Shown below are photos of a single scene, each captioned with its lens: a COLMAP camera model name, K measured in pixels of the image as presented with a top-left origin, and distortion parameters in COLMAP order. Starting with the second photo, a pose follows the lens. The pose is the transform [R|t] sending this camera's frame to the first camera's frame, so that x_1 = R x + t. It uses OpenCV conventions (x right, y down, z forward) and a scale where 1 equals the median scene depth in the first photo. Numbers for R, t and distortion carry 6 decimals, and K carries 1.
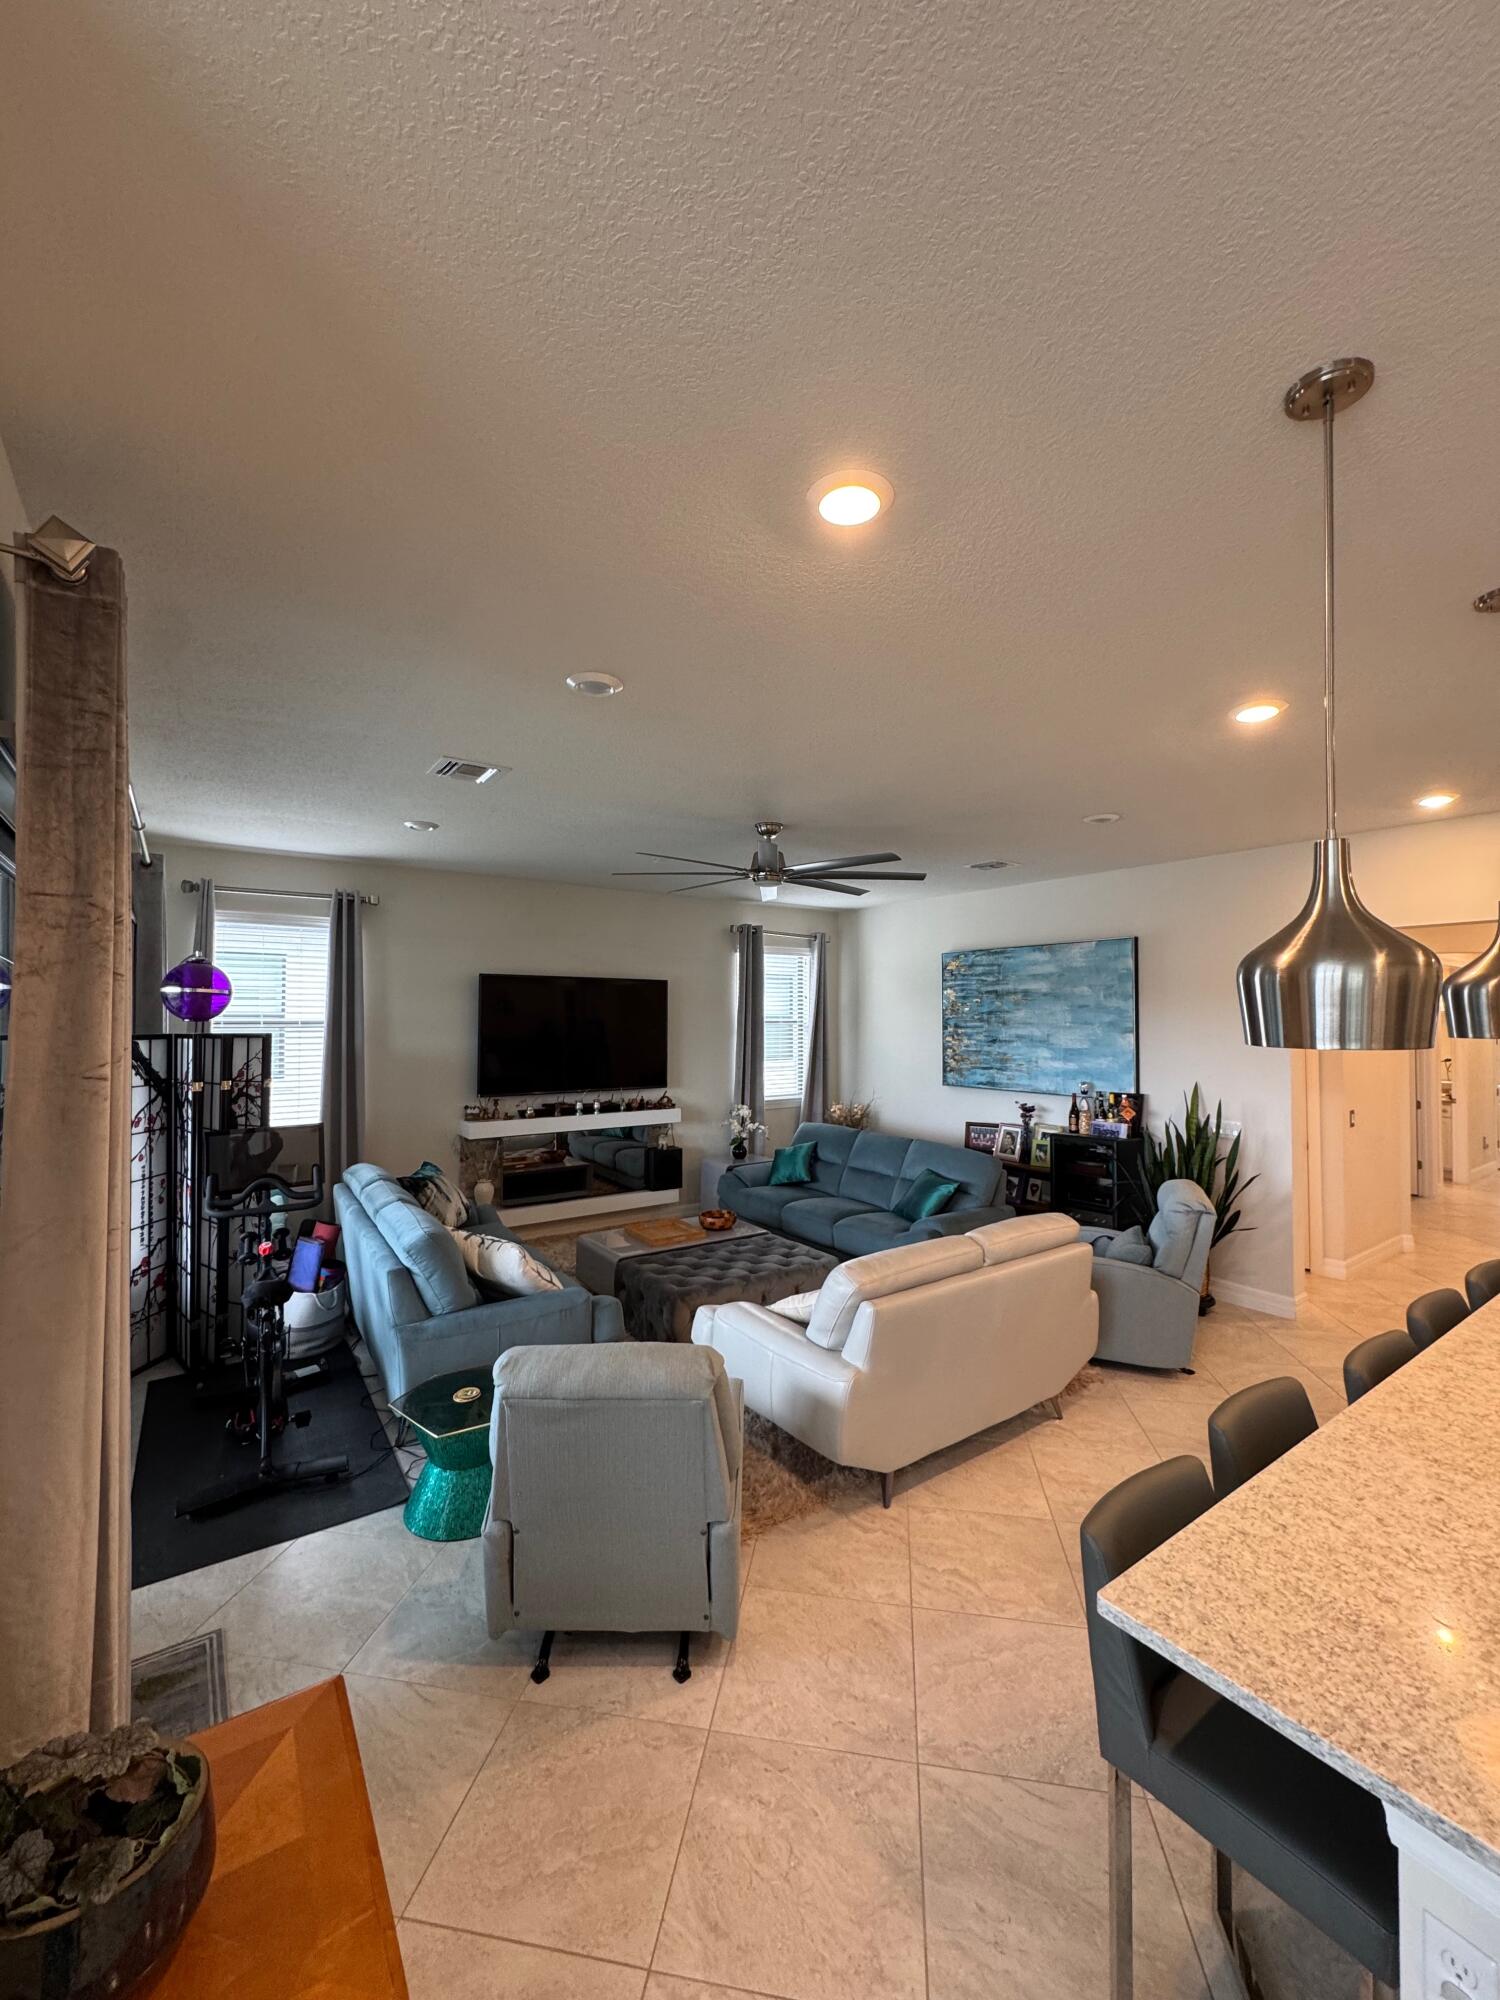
lens RADIAL K [[796.4, 0, 750.9], [0, 796.4, 998.7], [0, 0, 1]] dist [-0.002558, 0.000088]
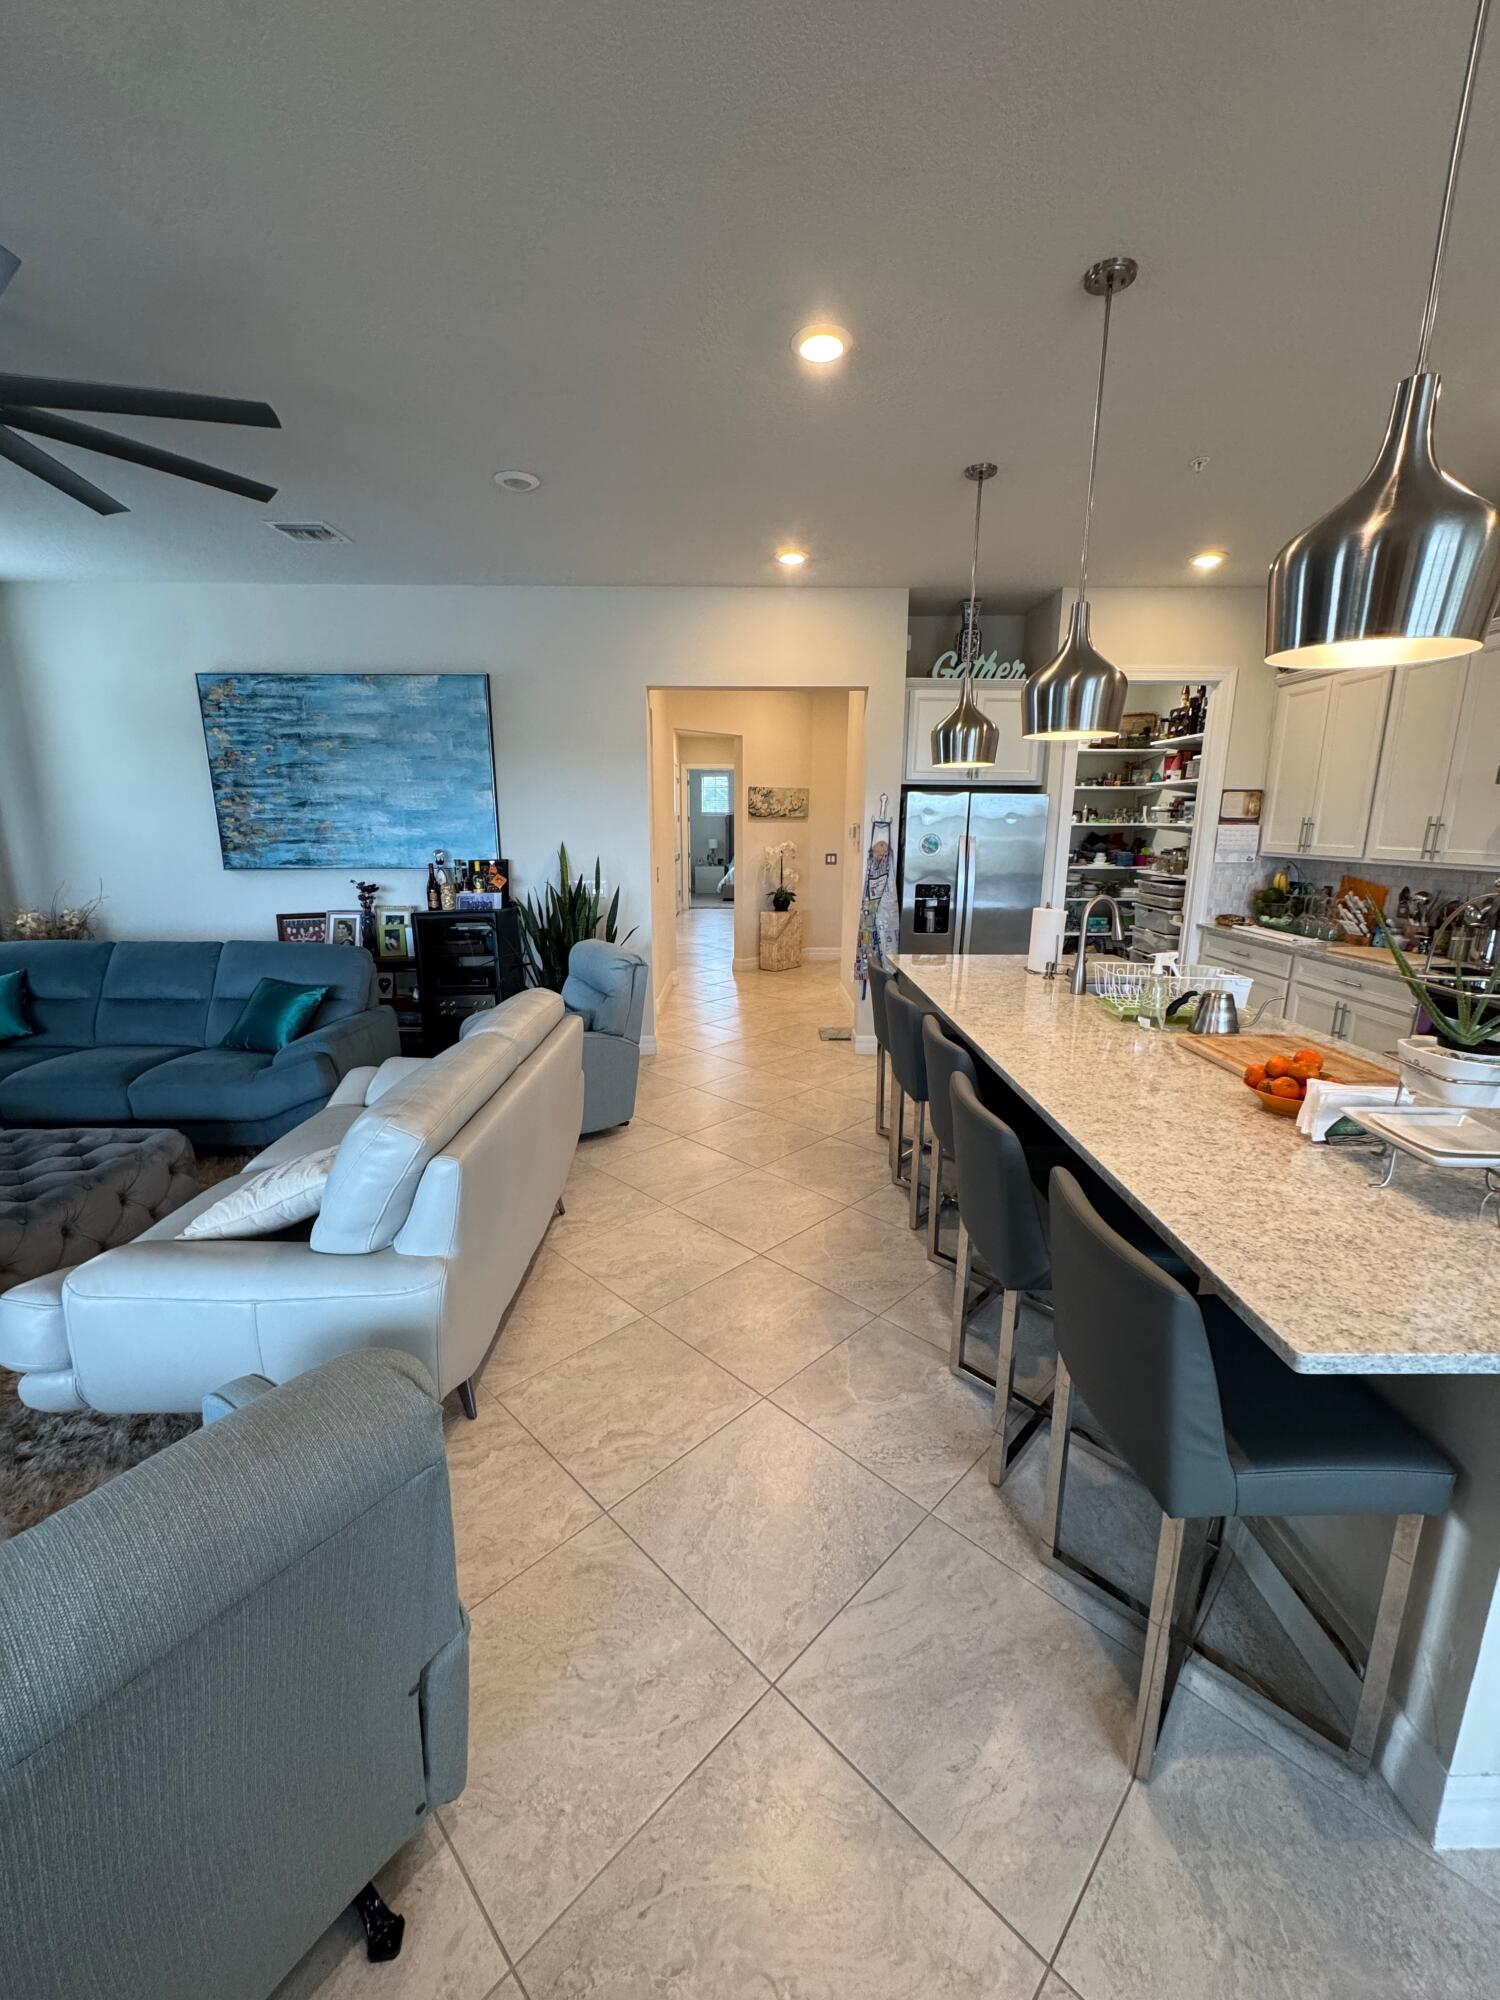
lens RADIAL K [[796.4, 0, 750.9], [0, 796.4, 998.7], [0, 0, 1]] dist [-0.002558, 0.000088]
pose [[0.576390, -0.180486, 0.796994, -0.092671], [-0.019291, 0.972027, 0.234075, 0.053197], [-0.816947, -0.150293, 0.556786, 0.230394]]
